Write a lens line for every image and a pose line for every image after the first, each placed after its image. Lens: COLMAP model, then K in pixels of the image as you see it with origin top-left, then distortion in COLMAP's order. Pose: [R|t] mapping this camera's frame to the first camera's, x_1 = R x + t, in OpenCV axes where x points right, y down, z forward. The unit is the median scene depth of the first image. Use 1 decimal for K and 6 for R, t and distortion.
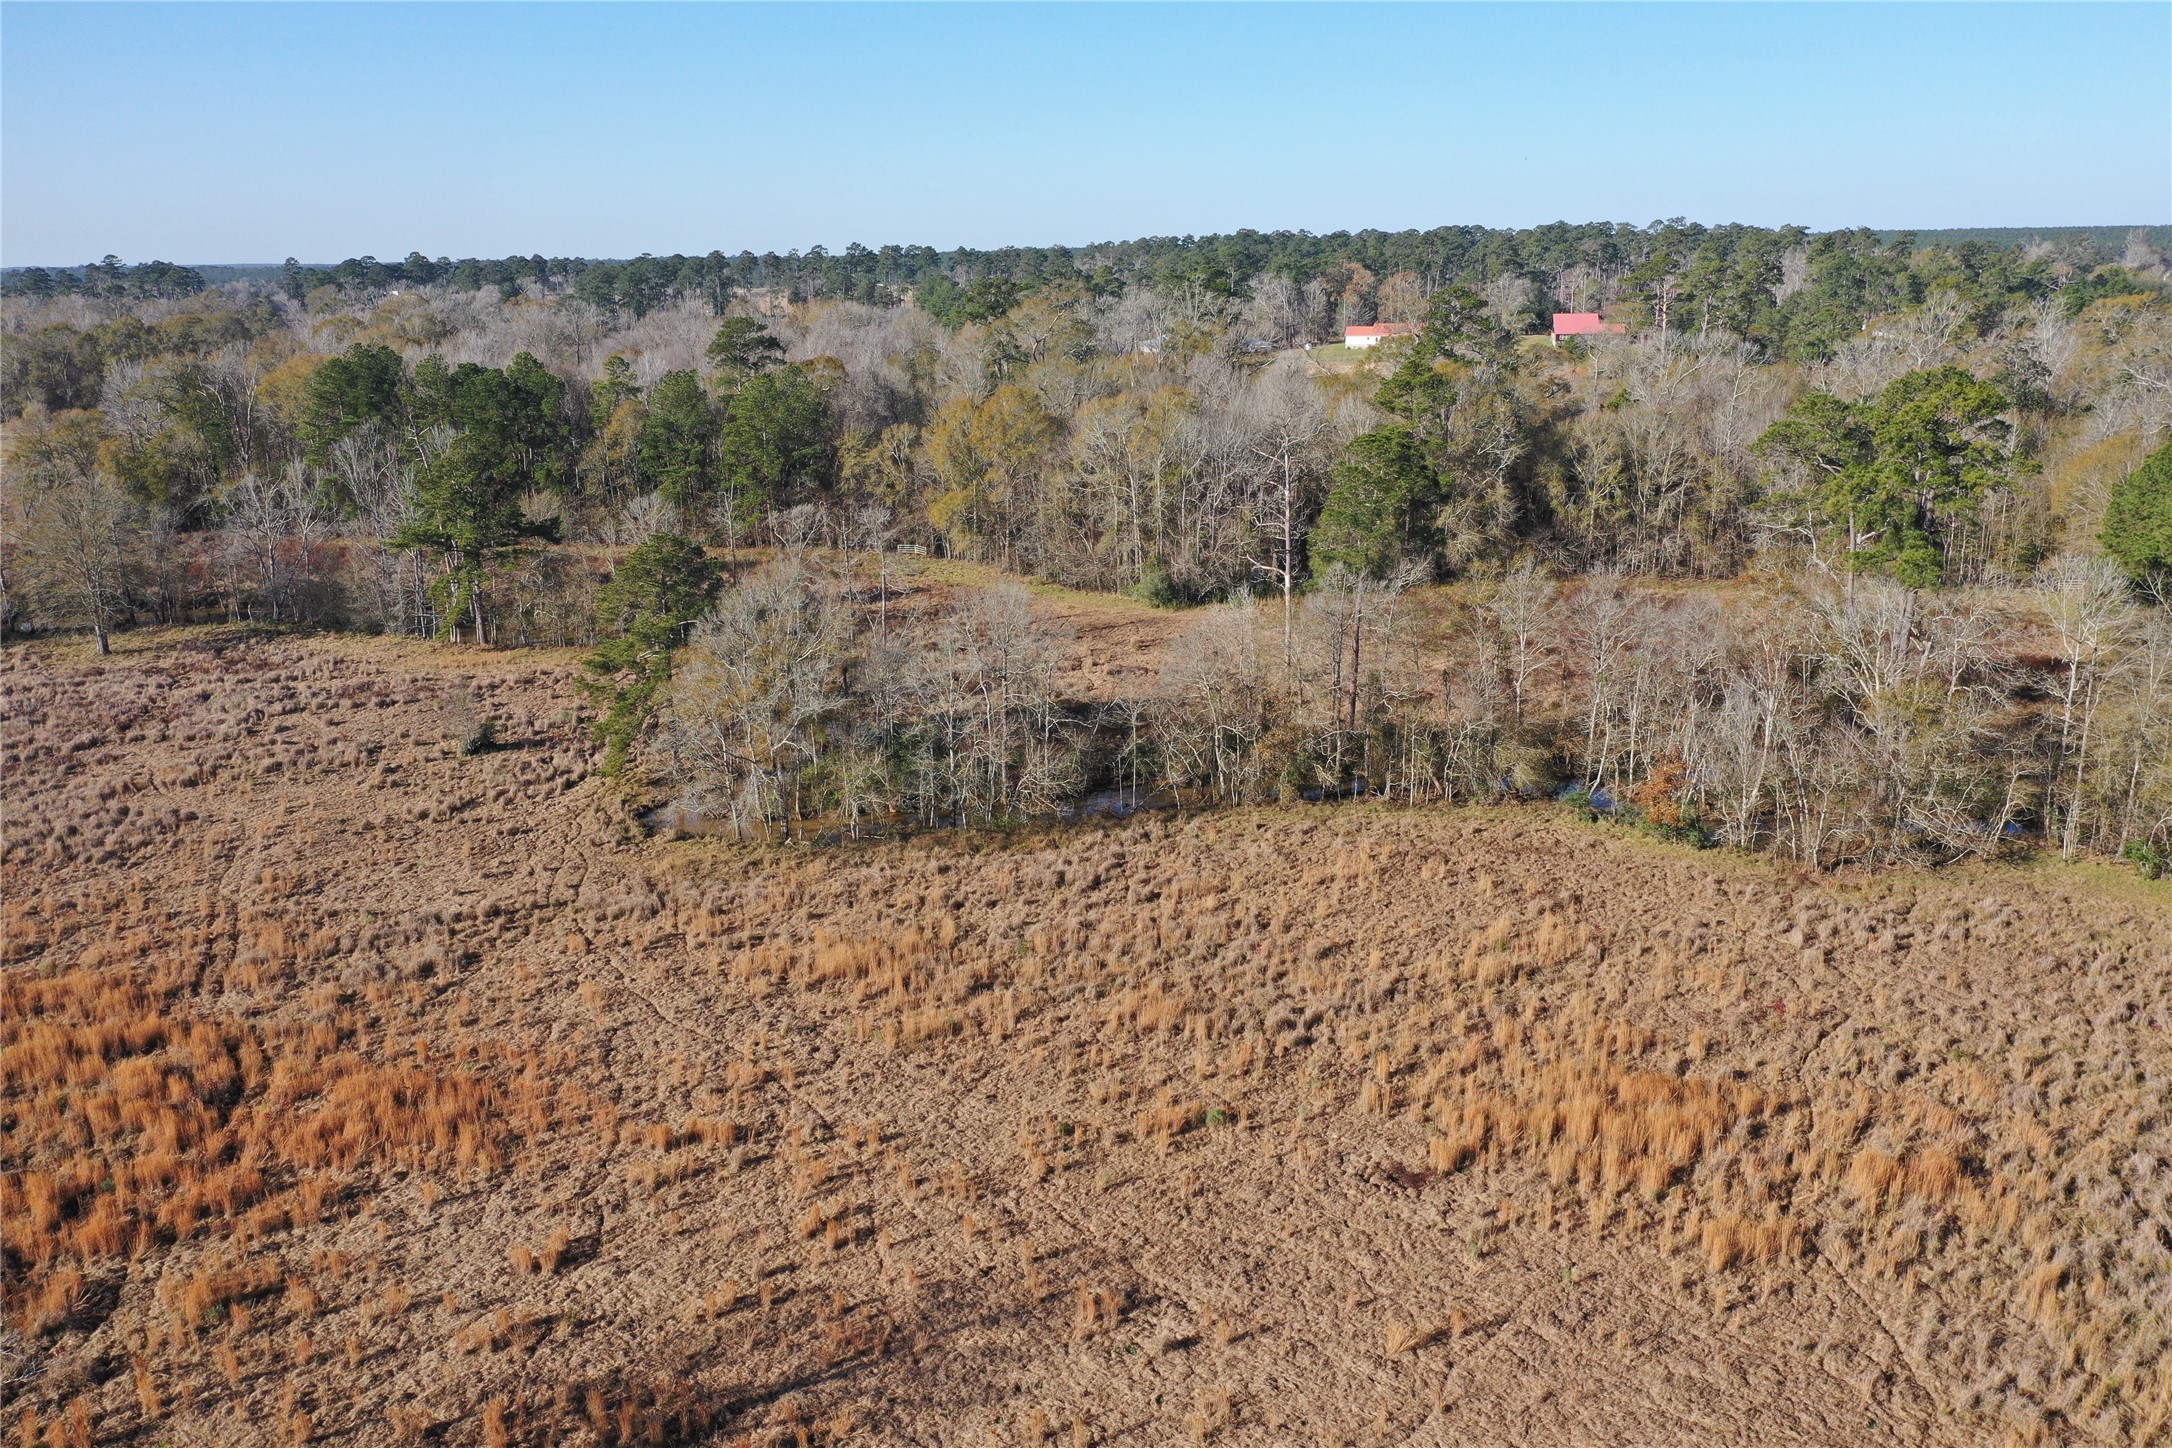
lens RADIAL K [[1717.7, 0, 1086.0], [0, 1717.7, 724.0], [0, 0, 1]] dist [0.003965, 0.006039]
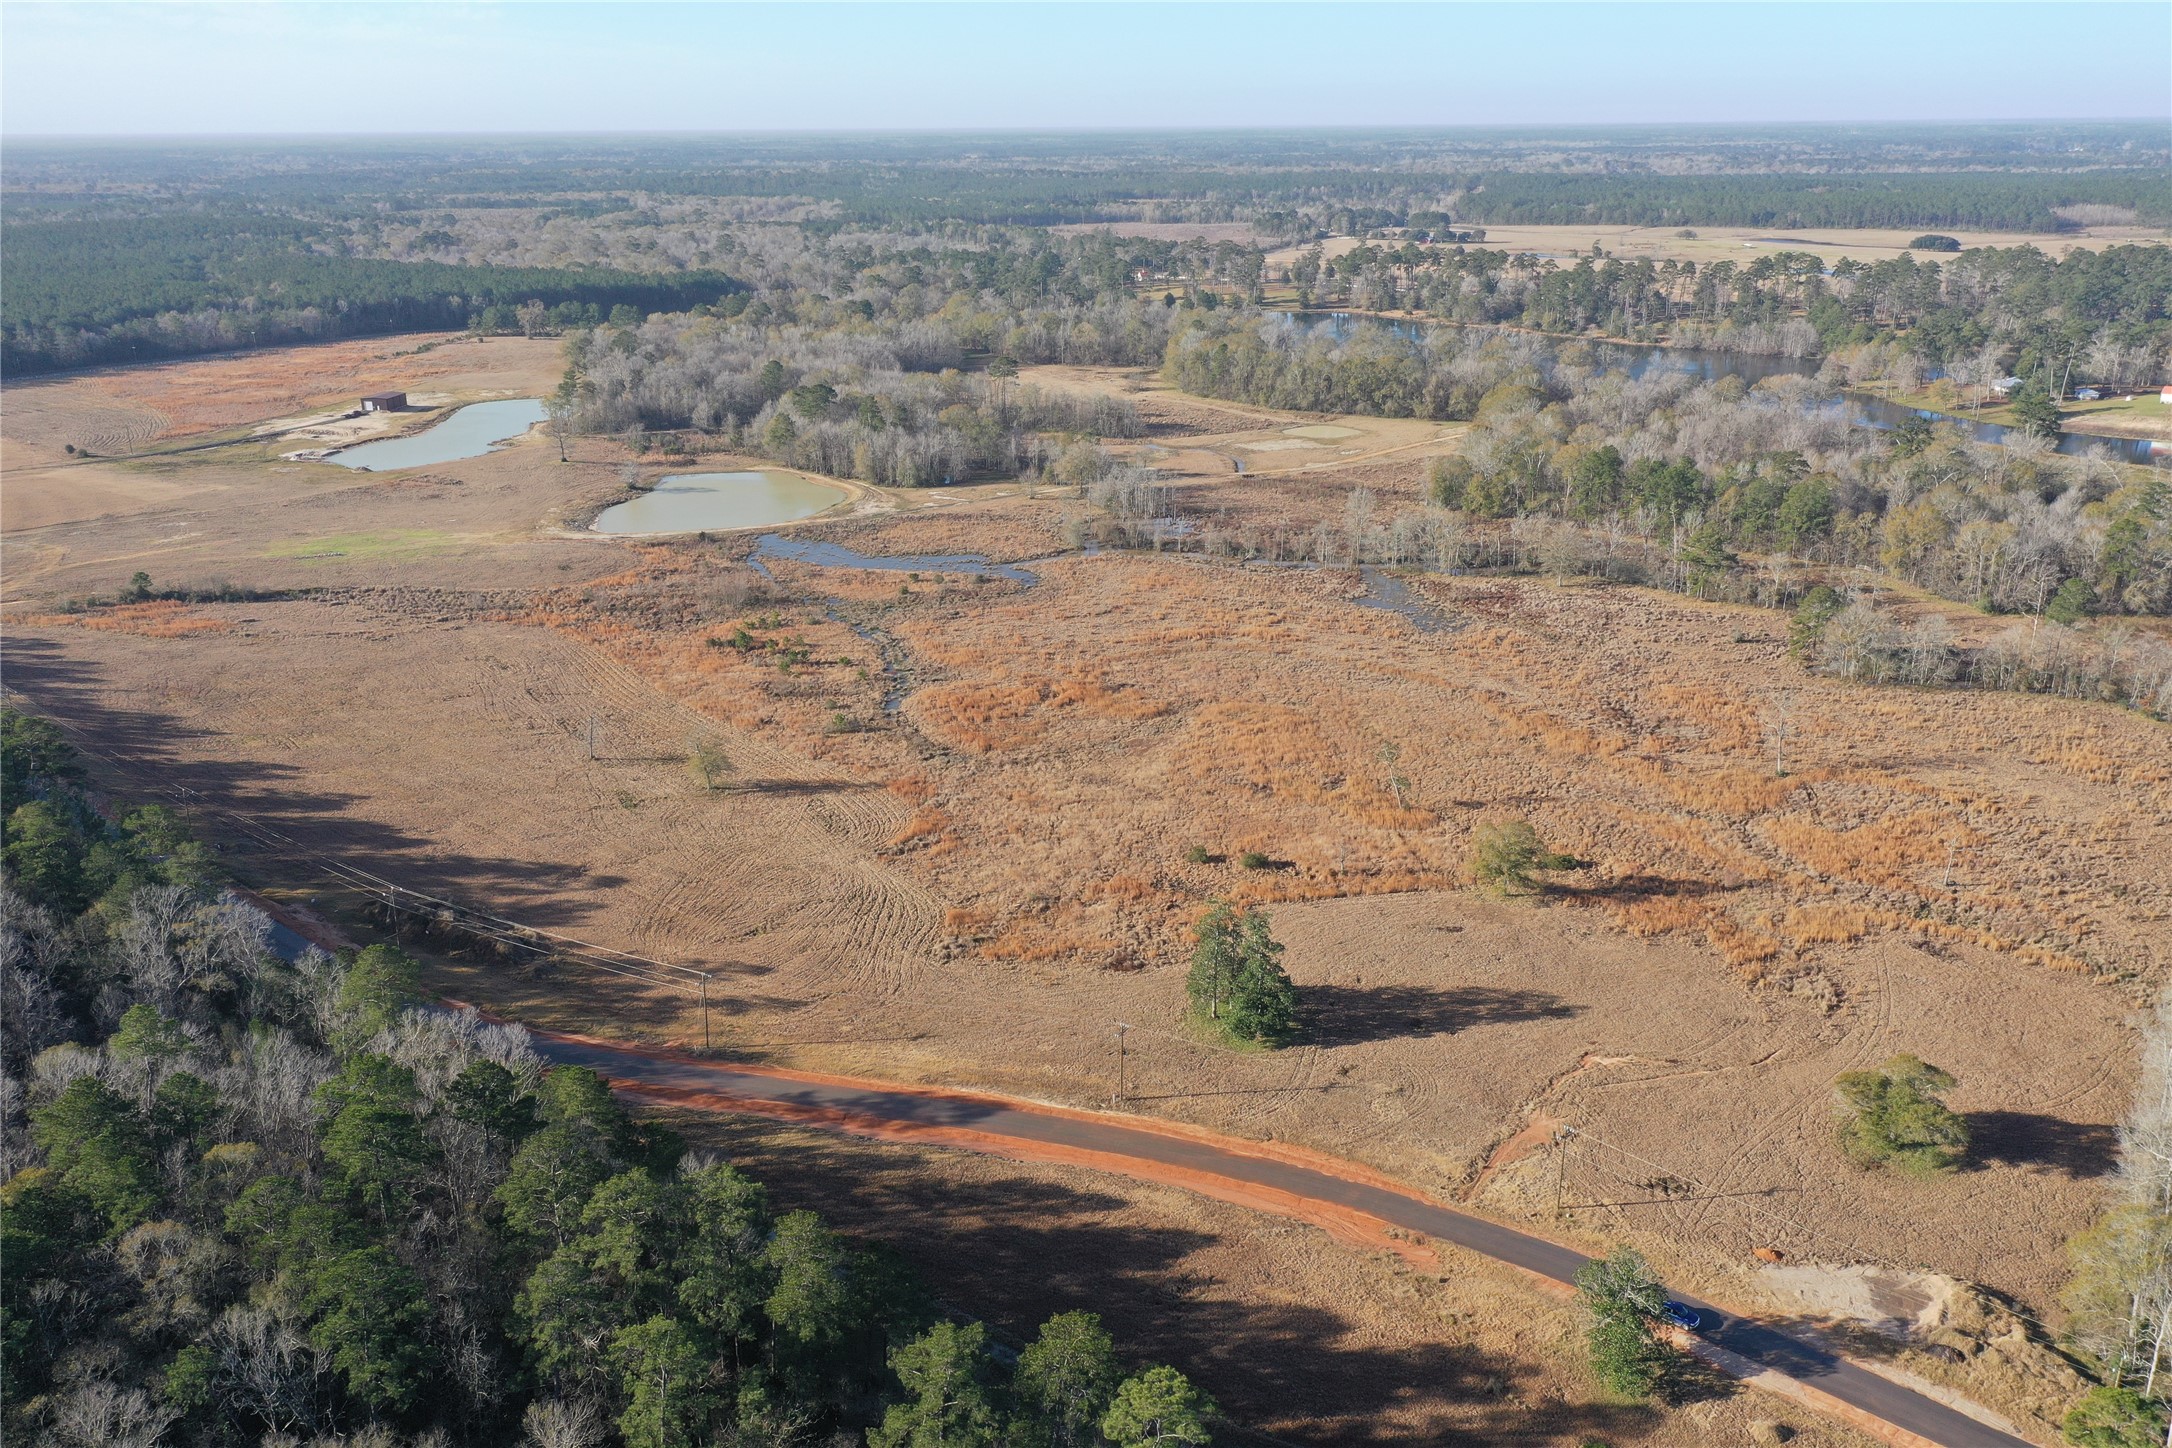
lens RADIAL K [[1717.7, 0, 1086.0], [0, 1717.7, 724.0], [0, 0, 1]] dist [0.003965, 0.006039]
pose [[0.906436, 0.147479, -0.395758, -0.194235], [-0.117343, 0.988099, 0.099453, -0.009704], [0.405715, -0.043708, 0.912954, -2.723915]]
